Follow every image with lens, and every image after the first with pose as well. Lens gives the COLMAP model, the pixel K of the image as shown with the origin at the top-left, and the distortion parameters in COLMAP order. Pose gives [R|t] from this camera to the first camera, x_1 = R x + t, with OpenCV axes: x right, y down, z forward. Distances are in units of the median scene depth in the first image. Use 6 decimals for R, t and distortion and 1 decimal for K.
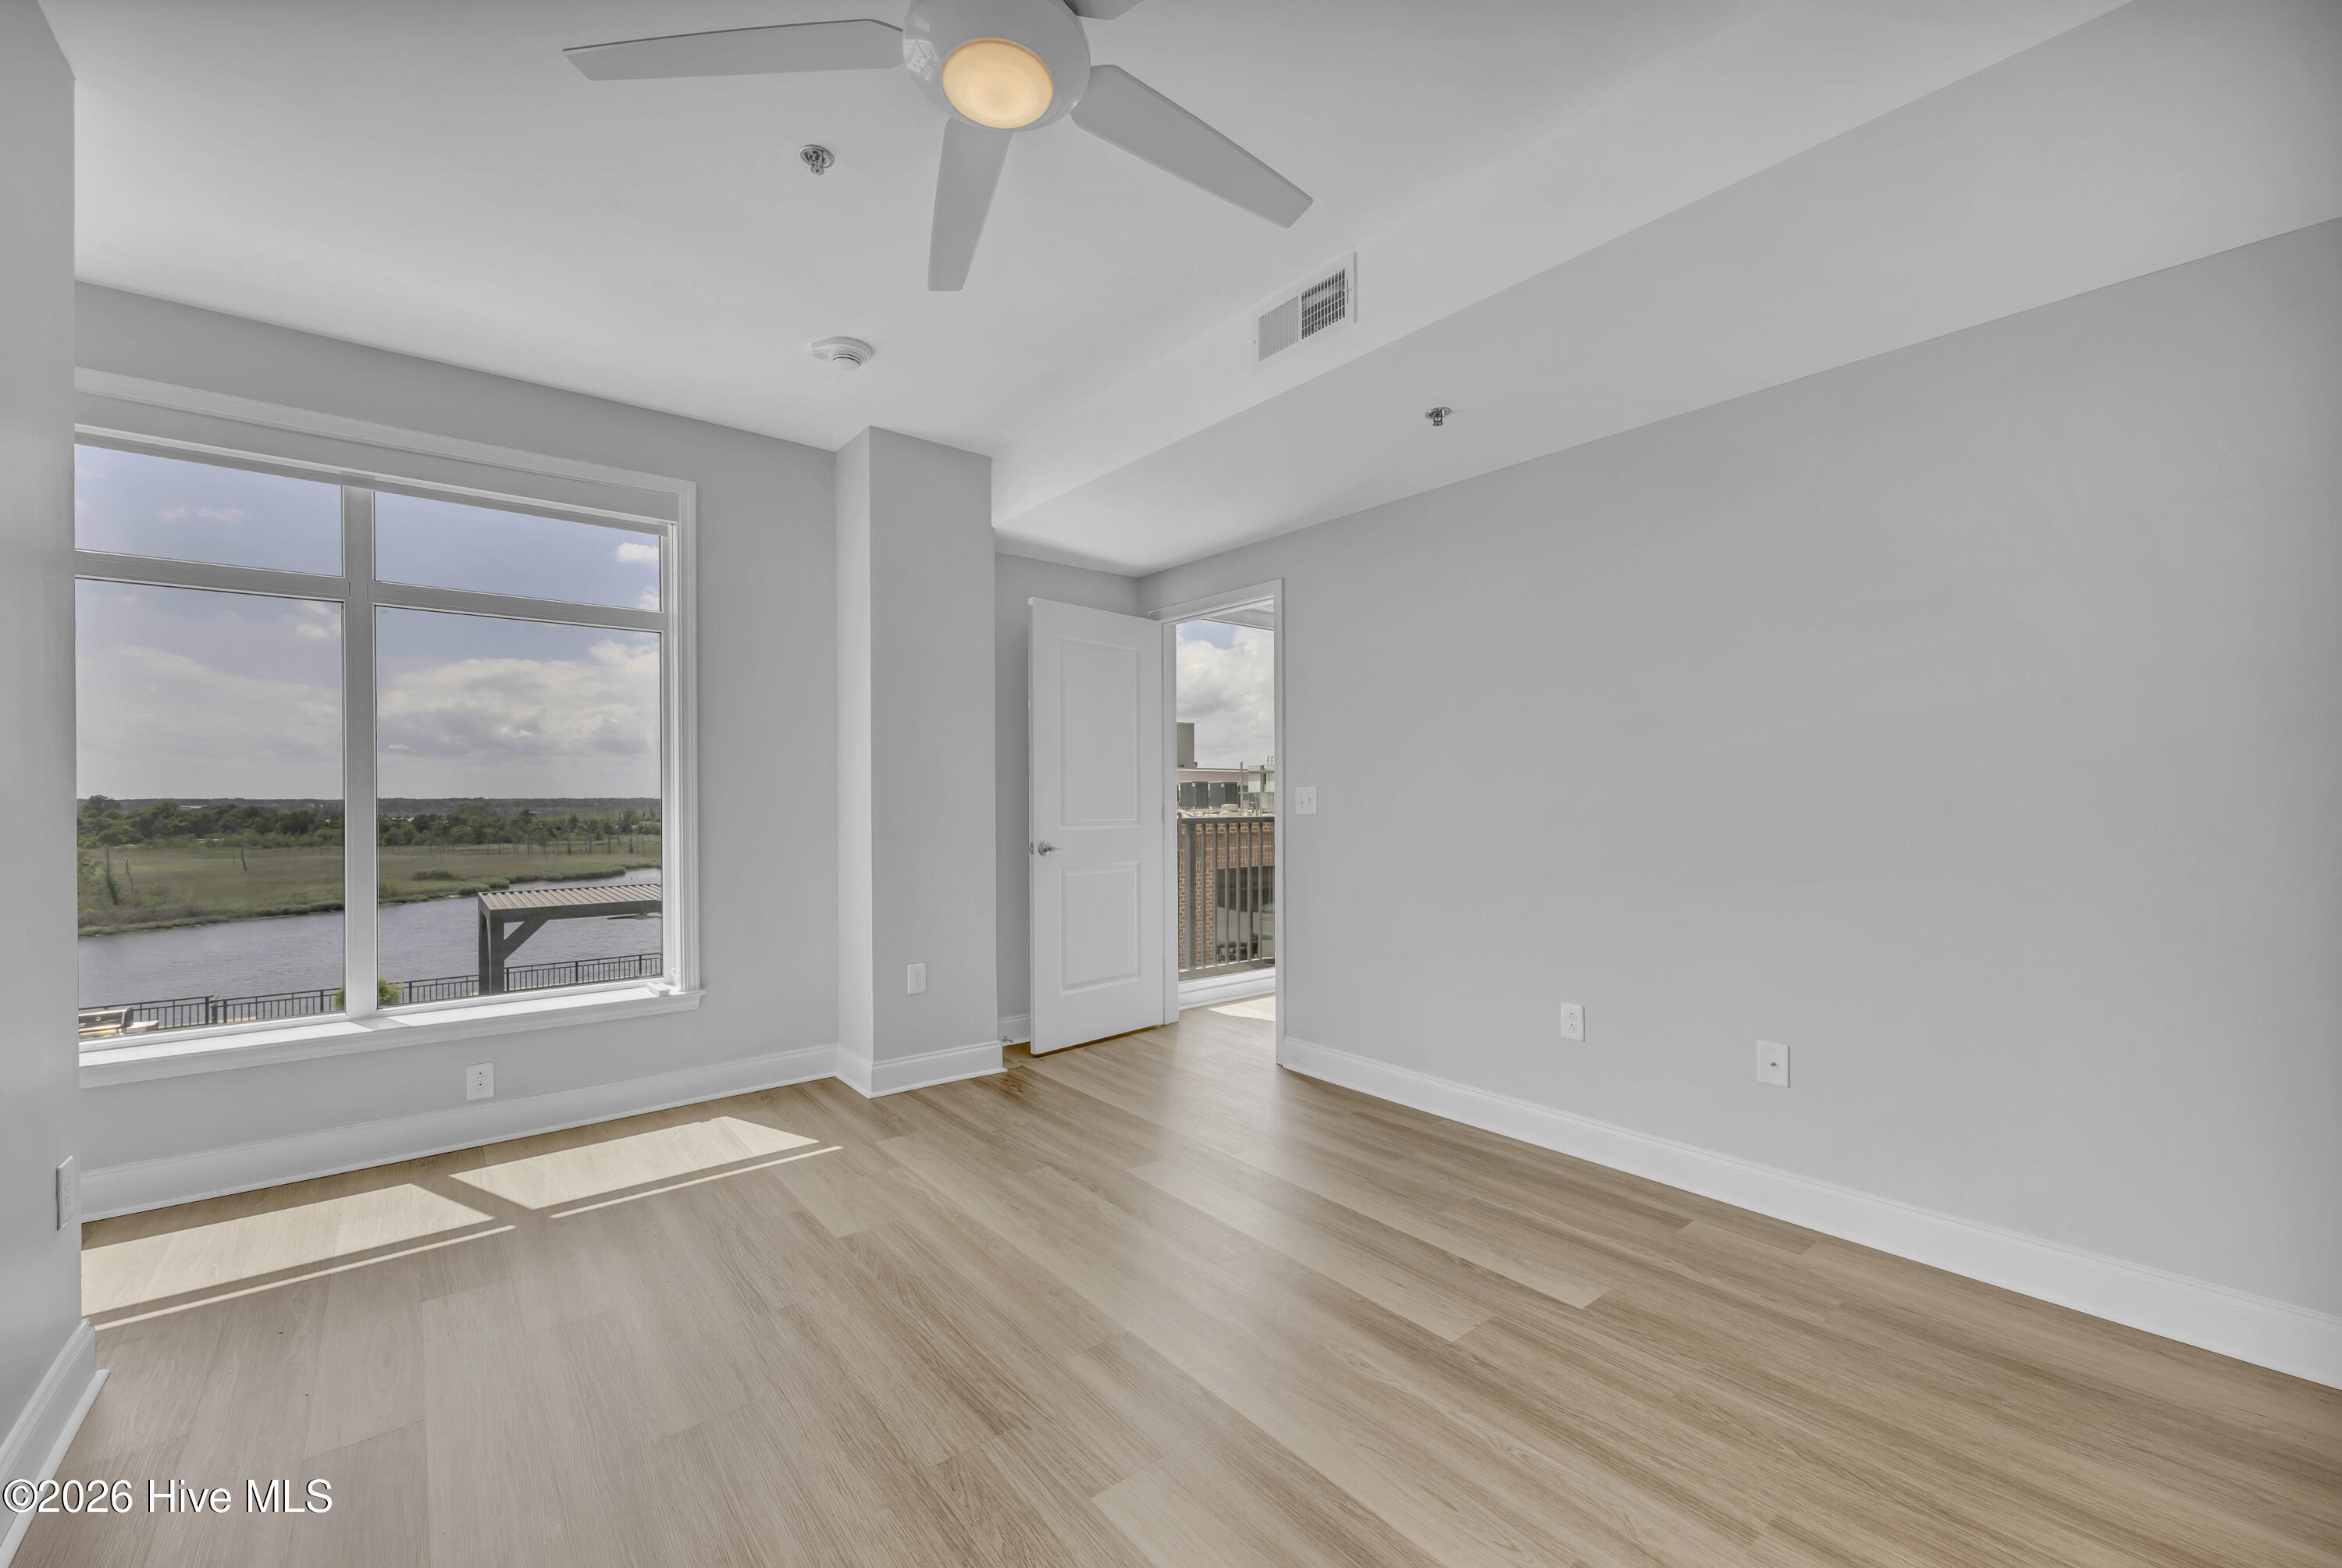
lens RADIAL K [[929.5, 0, 1142.9], [0, 929.5, 807.7], [0, 0, 1]] dist [-0.000815, -0.000066]
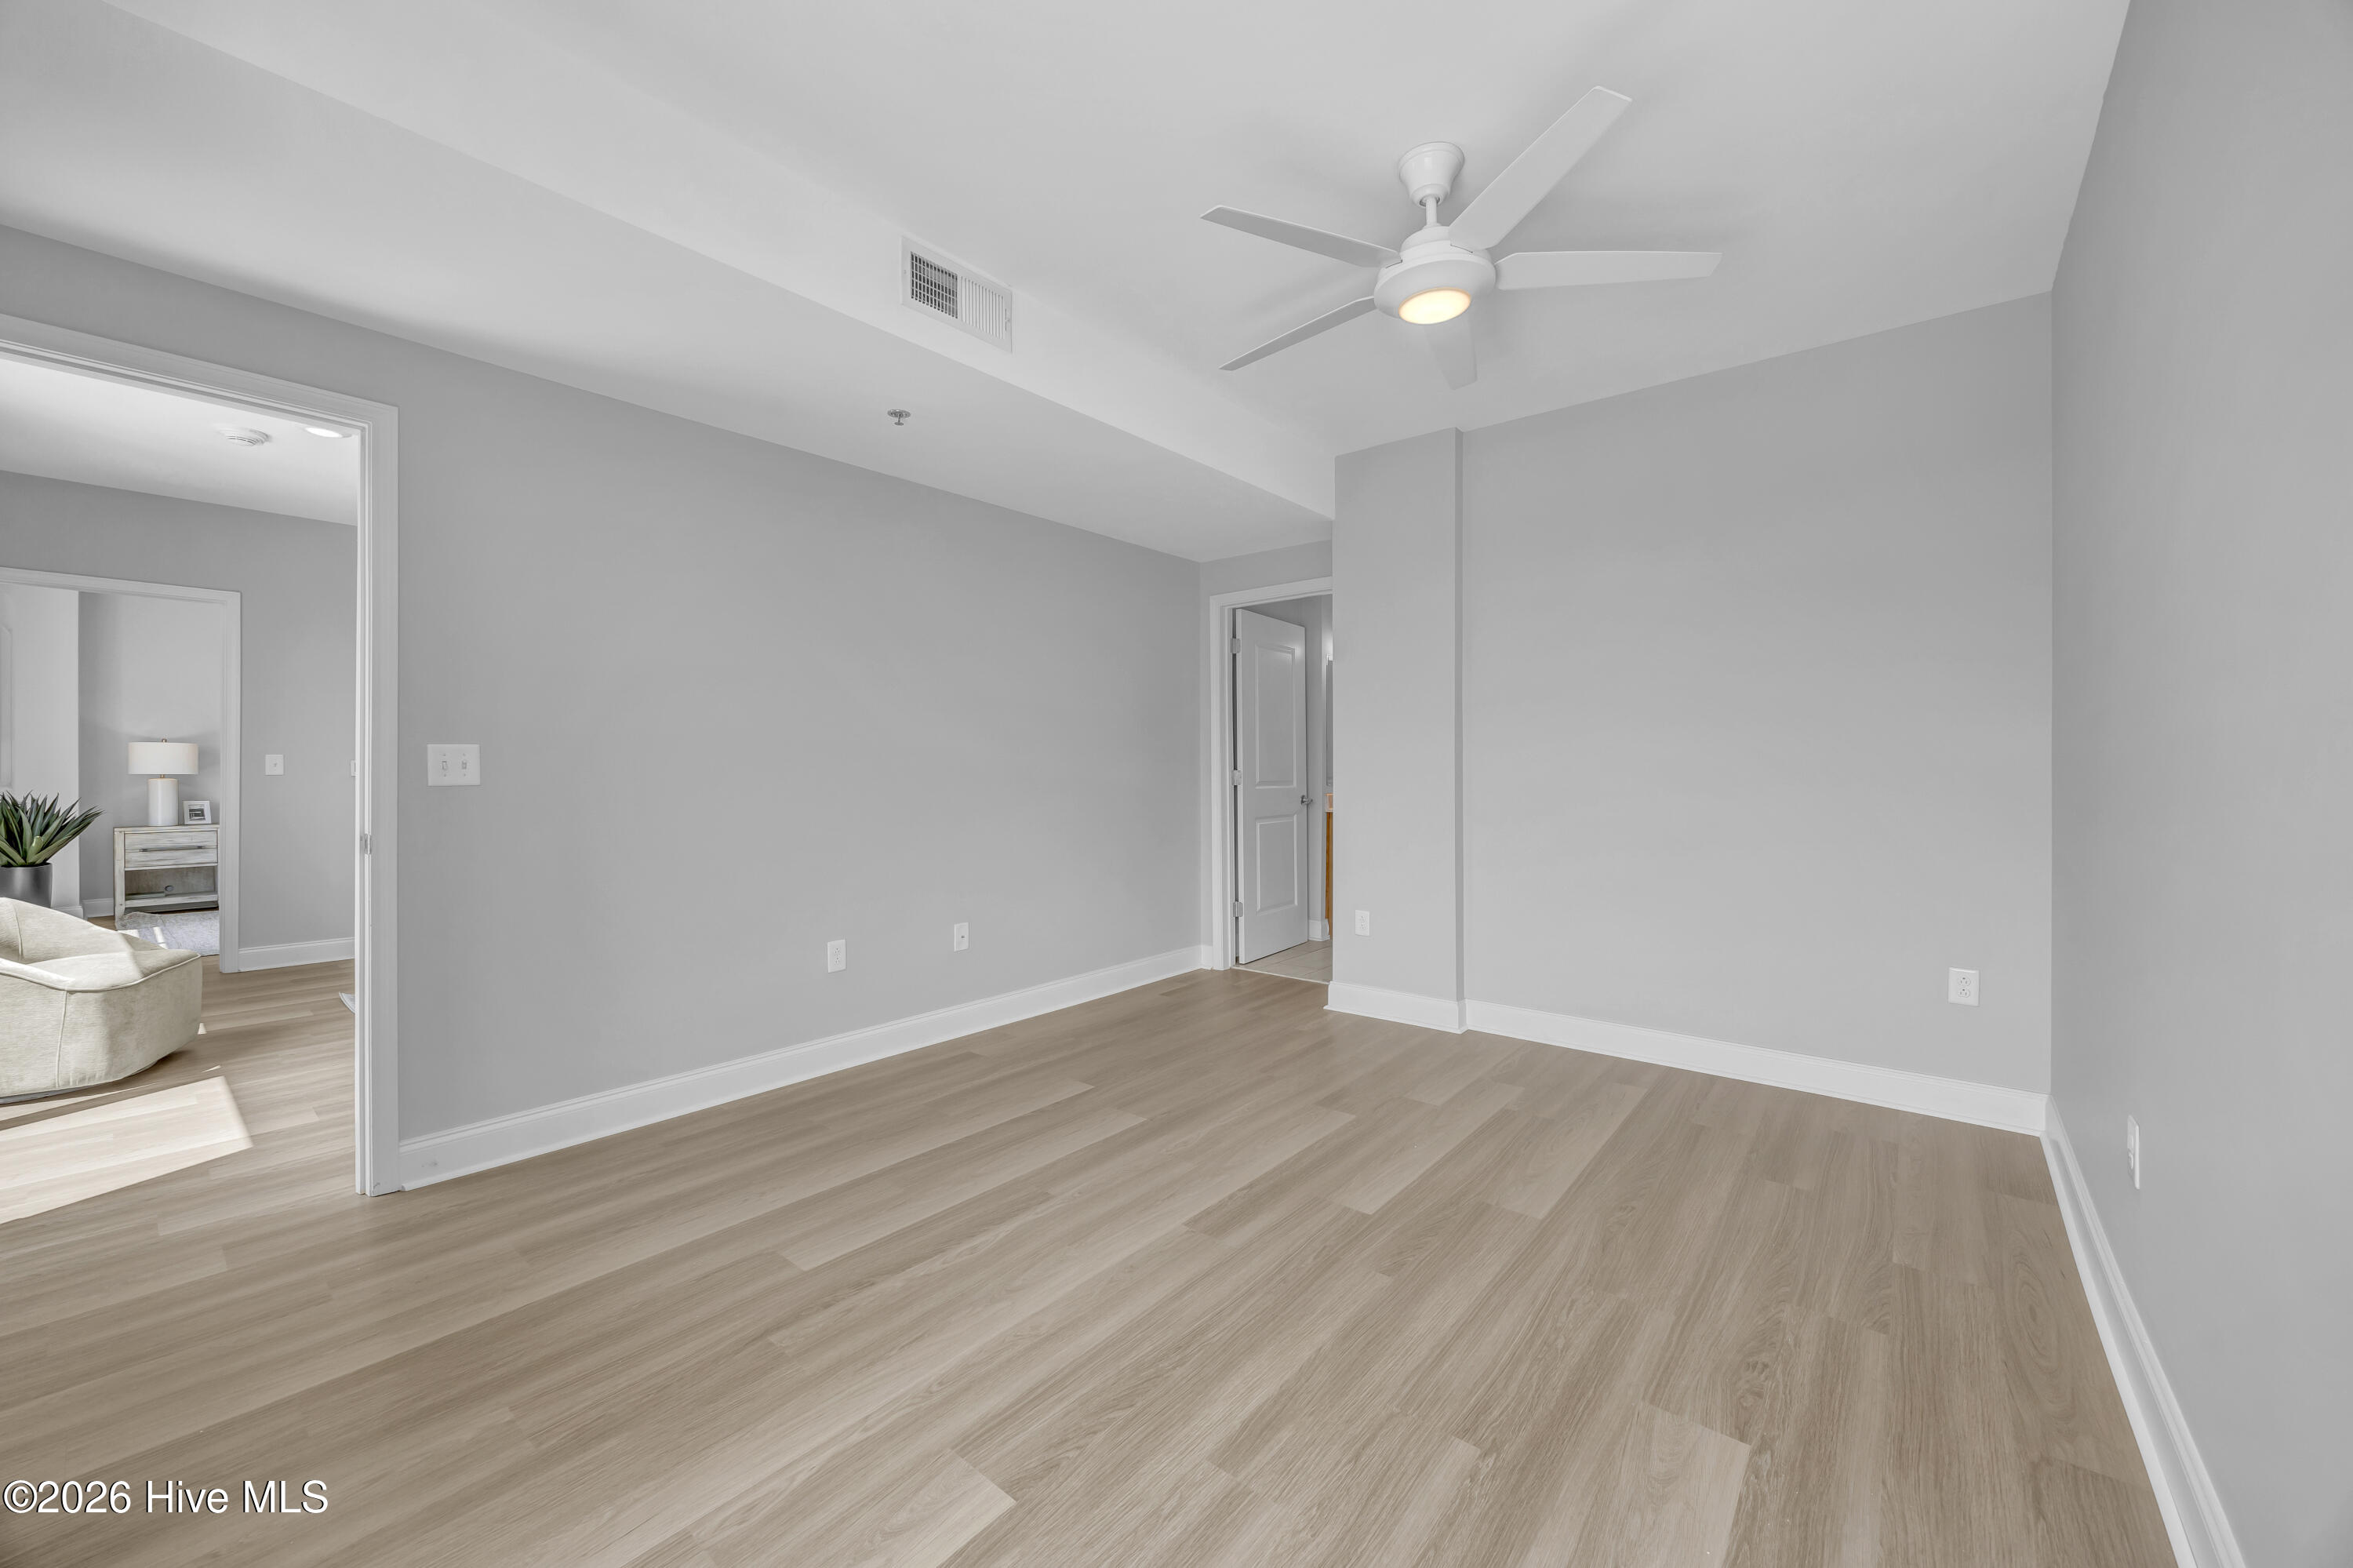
lens RADIAL K [[897.4, 0, 1183.3], [0, 897.4, 778.2], [0, 0, 1]] dist [-0.007069, -0.000353]
pose [[-0.212086, -0.007687, 0.977221, -0.877210], [0.009585, 0.999905, 0.009946, 0.000801], [-0.977204, 0.011476, -0.211992, 0.982927]]
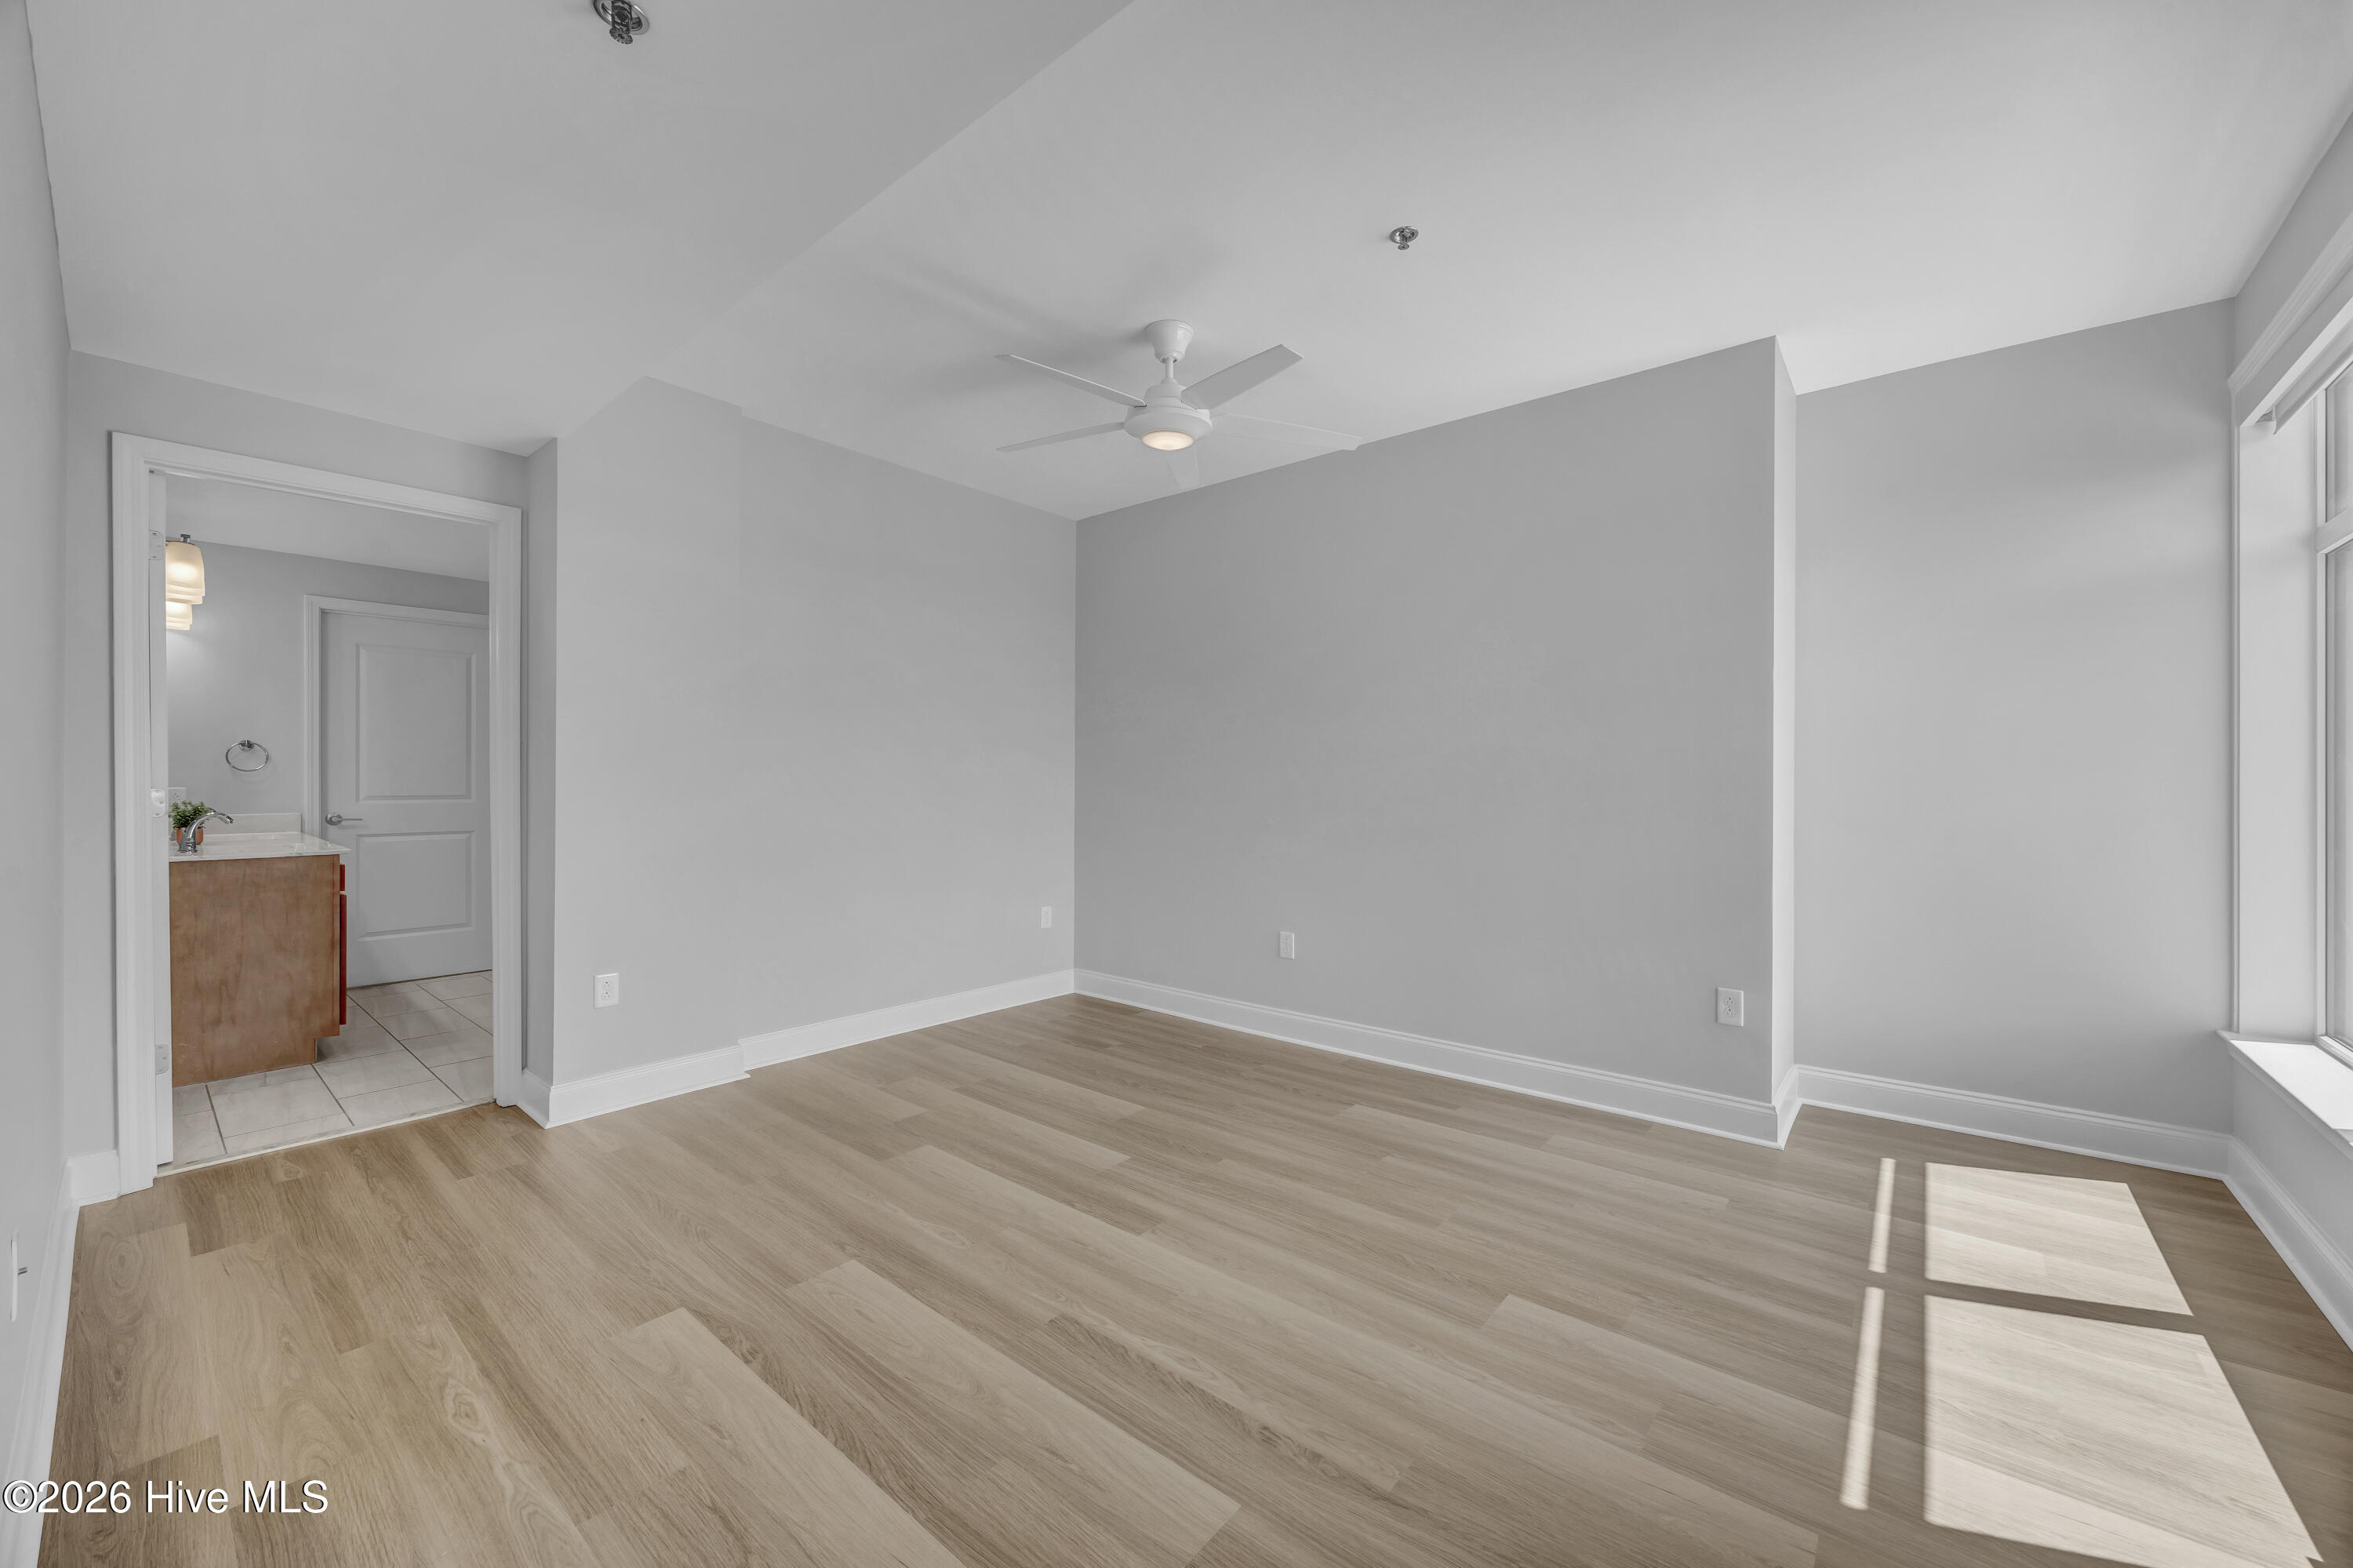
lens RADIAL K [[897.4, 0, 1183.3], [0, 897.4, 778.2], [0, 0, 1]] dist [-0.007069, -0.000353]
pose [[-0.978088, -0.000186, -0.208193, 0.131372], [-0.000691, 0.999997, 0.002353, -0.012240], [0.208192, 0.002446, -0.978085, 1.693684]]
